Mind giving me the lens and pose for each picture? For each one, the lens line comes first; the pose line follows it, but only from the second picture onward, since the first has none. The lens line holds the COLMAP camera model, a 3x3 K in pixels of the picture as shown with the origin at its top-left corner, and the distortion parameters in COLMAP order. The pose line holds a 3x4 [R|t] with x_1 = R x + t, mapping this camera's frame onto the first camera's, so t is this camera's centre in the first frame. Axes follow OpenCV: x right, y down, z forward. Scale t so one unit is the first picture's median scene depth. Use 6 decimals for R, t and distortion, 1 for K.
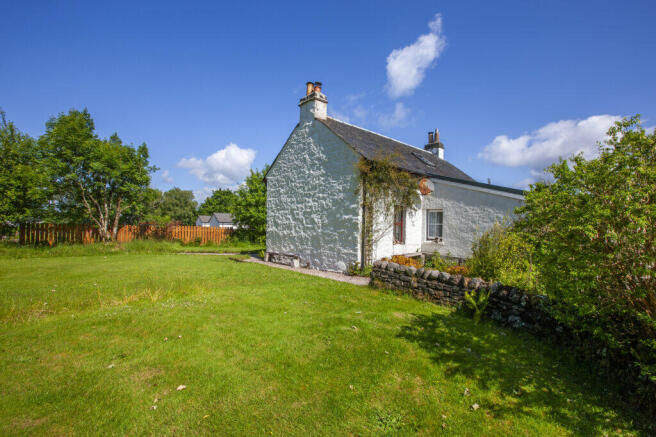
lens RADIAL K [[357.2, 0, 328.0], [0, 357.2, 218.5], [0, 0, 1]] dist [0.000565, 0.000090]
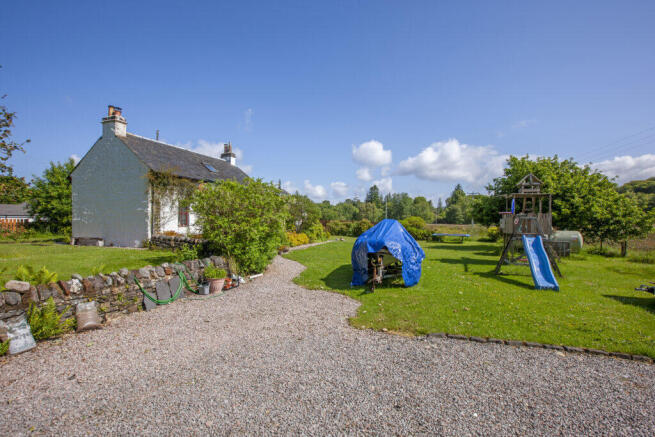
lens RADIAL K [[327.6, 0, 327.2], [0, 327.6, 216.5], [0, 0, 1]] dist [-0.000098, -0.000095]
pose [[0.880432, -0.013009, 0.473994, 0.075704], [0.003493, 0.999774, 0.020950, 0.002014], [-0.474159, -0.016789, 0.880279, -0.464149]]
